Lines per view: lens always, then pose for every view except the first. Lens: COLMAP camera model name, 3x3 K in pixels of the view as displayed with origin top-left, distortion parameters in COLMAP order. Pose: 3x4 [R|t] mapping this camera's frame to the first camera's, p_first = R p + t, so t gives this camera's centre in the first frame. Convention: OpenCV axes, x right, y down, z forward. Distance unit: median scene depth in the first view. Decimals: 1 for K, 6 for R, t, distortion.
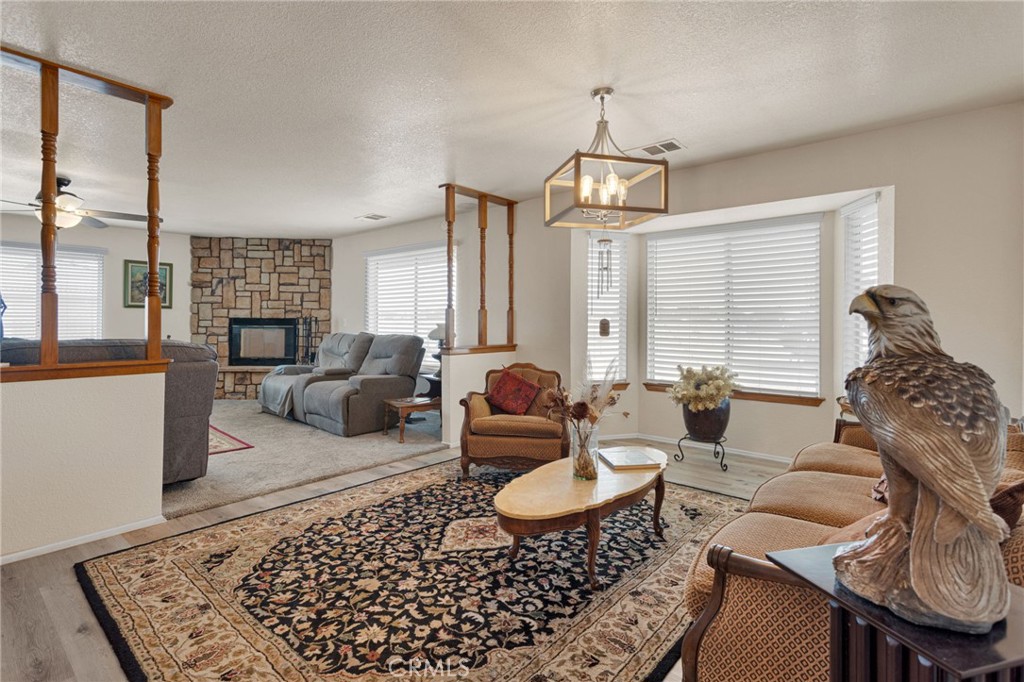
lens RADIAL K [[492.4, 0, 515.3], [0, 492.4, 324.8], [0, 0, 1]] dist [0.003077, 0.001073]
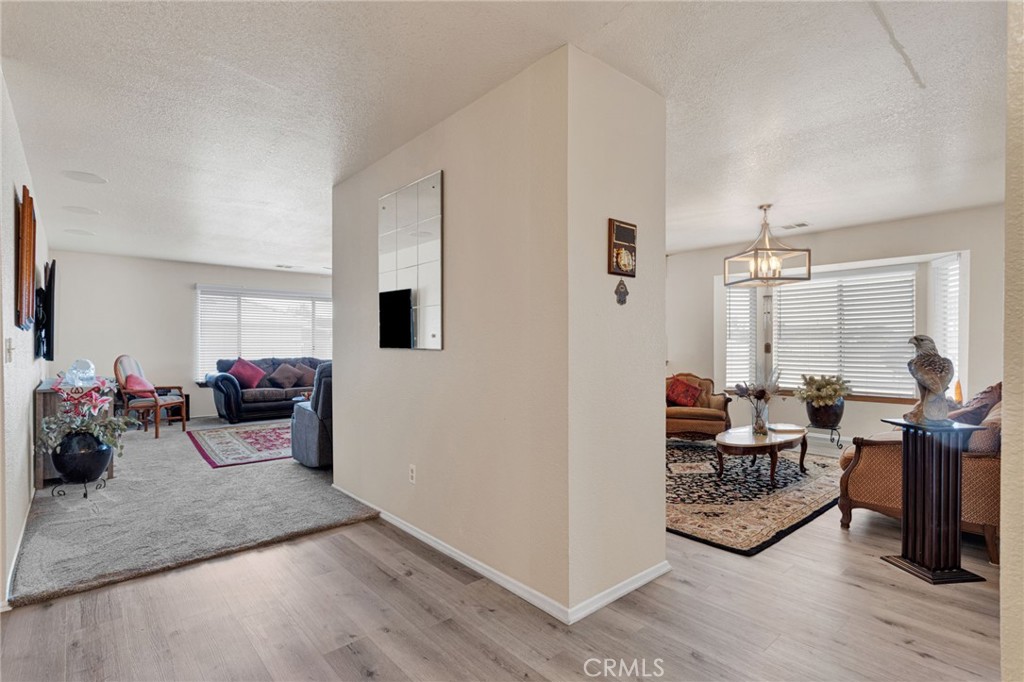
lens RADIAL K [[492.4, 0, 508.2], [0, 492.4, 348.8], [0, 0, 1]] dist [0.003077, 0.001073]
pose [[0.987912, -0.006559, -0.154880, -0.280400], [0.007438, 0.999959, 0.005103, -0.004523], [0.154840, -0.006193, 0.987920, -0.514793]]
